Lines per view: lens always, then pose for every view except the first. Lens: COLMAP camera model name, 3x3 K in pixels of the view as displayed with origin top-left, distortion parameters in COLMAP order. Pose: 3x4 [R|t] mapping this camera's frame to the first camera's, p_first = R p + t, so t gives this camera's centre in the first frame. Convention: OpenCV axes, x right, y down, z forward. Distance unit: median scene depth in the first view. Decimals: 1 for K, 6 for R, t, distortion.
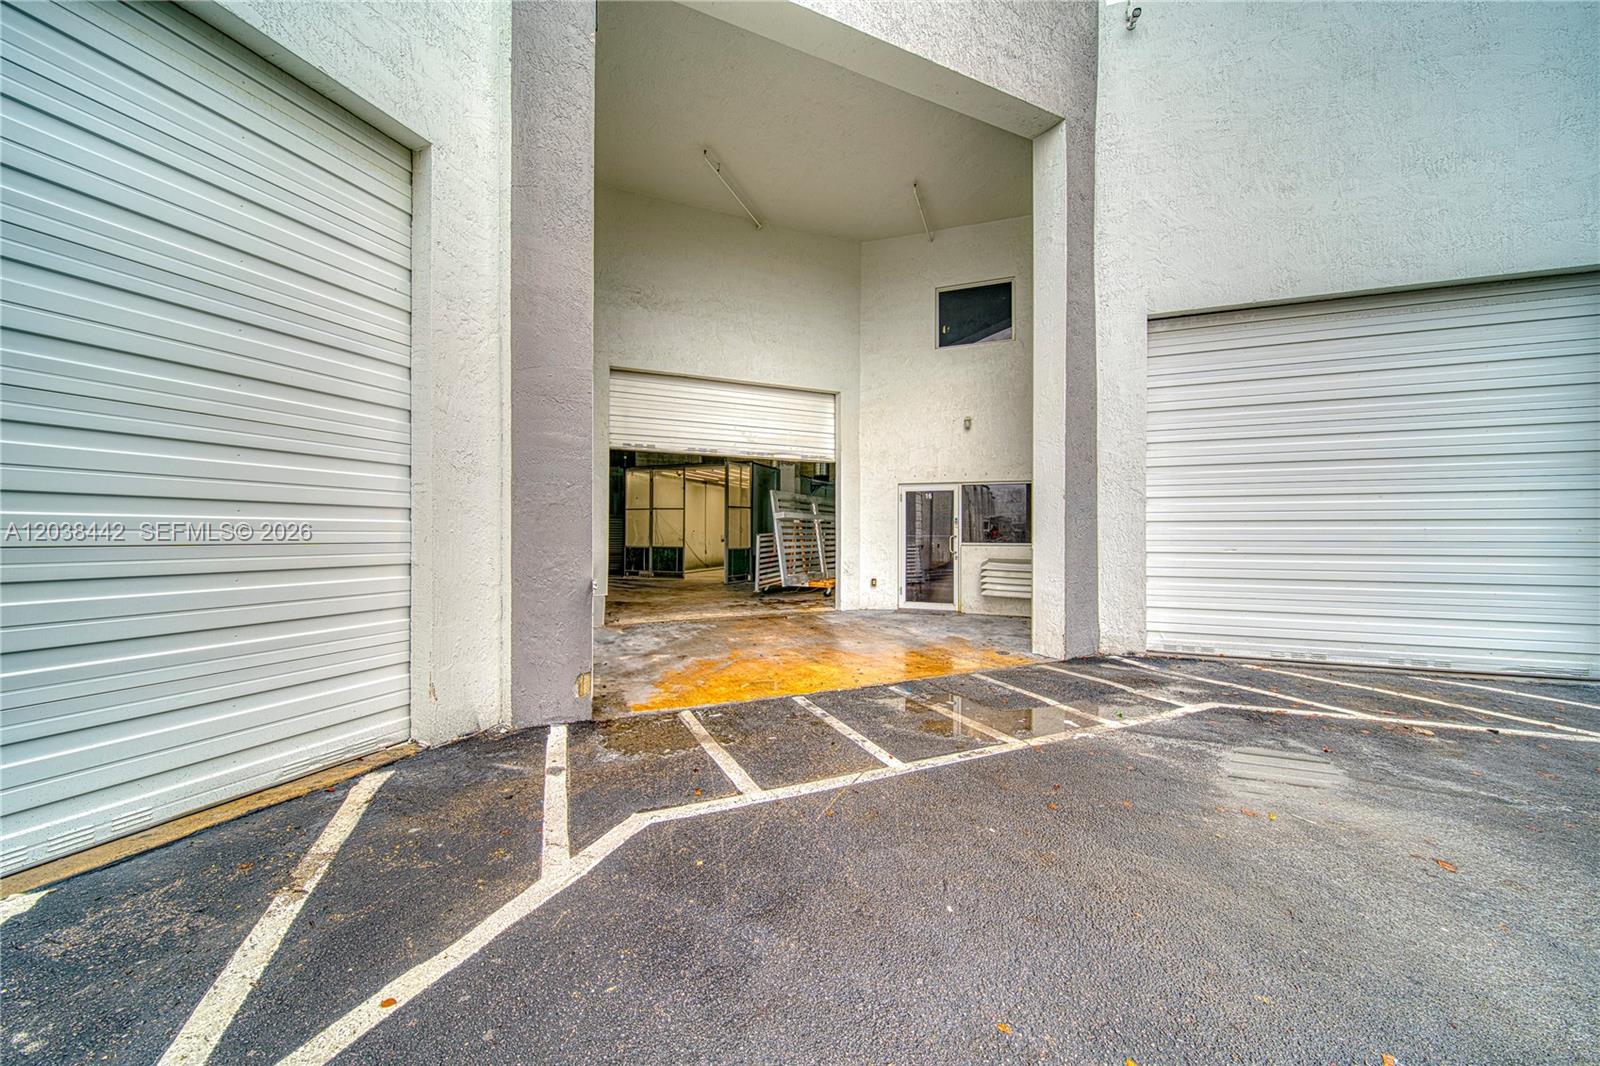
lens RADIAL K [[571.8, 0, 807.4], [0, 571.8, 528.5], [0, 0, 1]] dist [-0.000352, -0.000769]
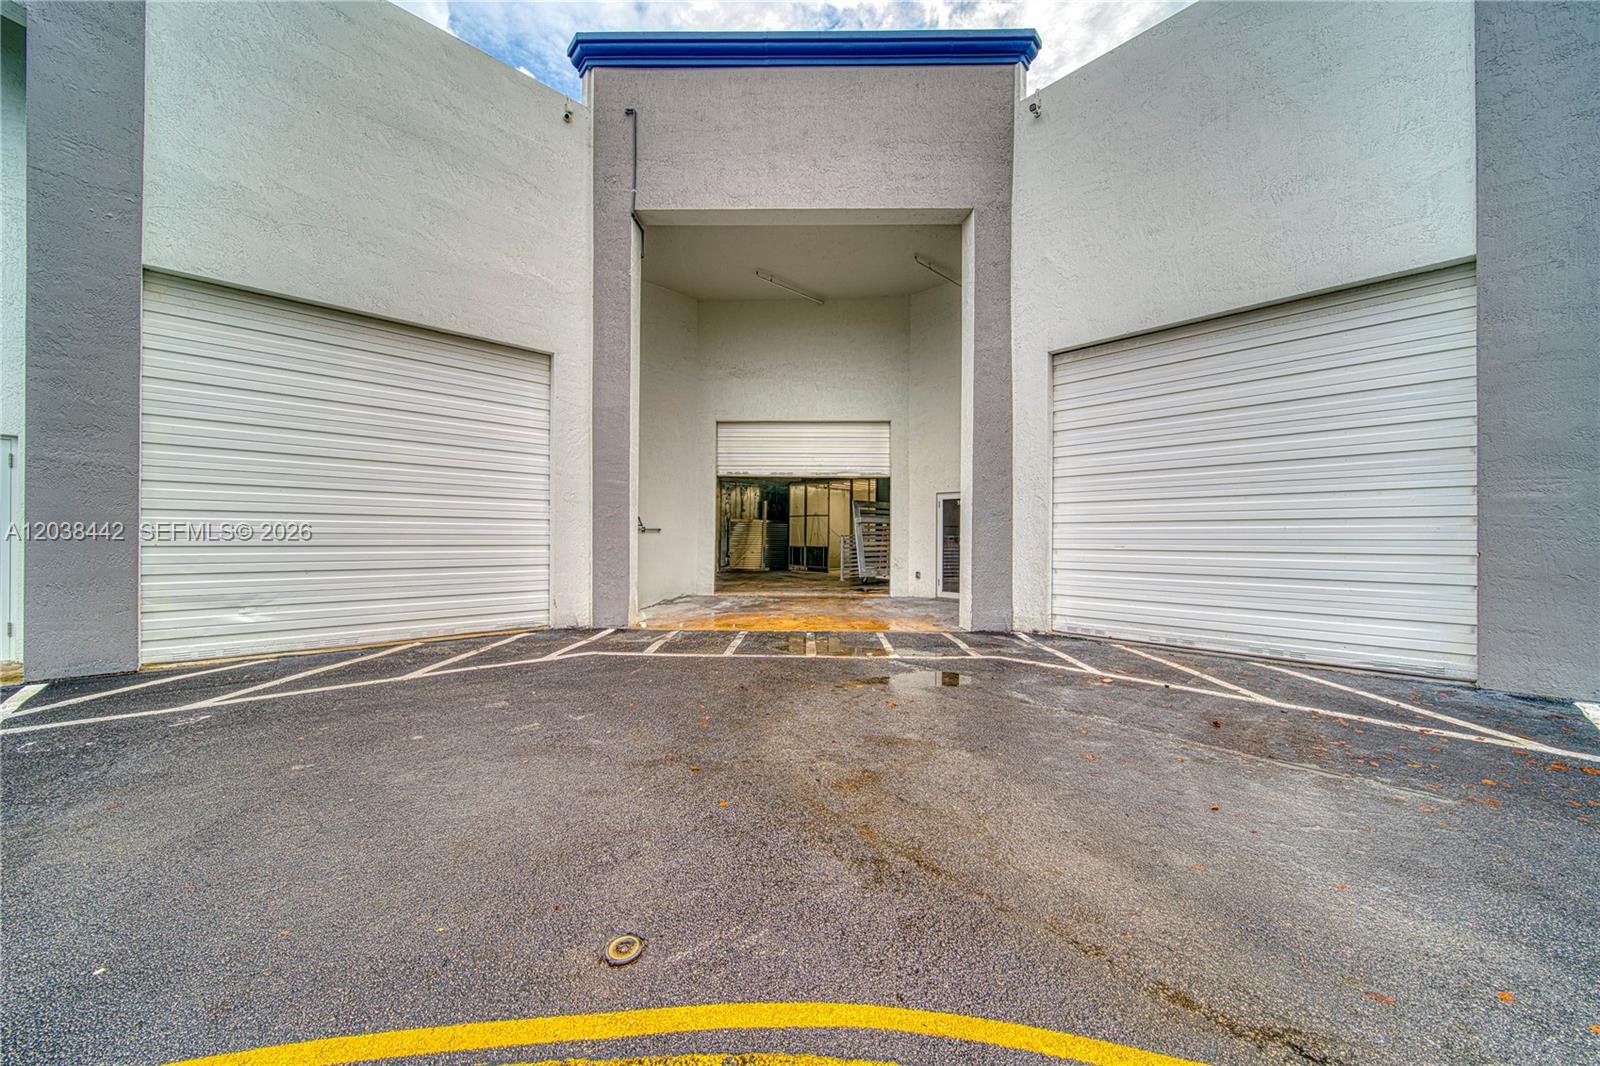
lens RADIAL K [[581.6, 0, 800.0], [0, 581.6, 533.0], [0, 0, 1]] dist [0.001089, -0.000044]
pose [[0.898063, -0.000202, -0.439868, 0.651101], [-0.000228, 1.000000, -0.000924, 0.010100], [0.439868, 0.000930, 0.898062, -0.327338]]
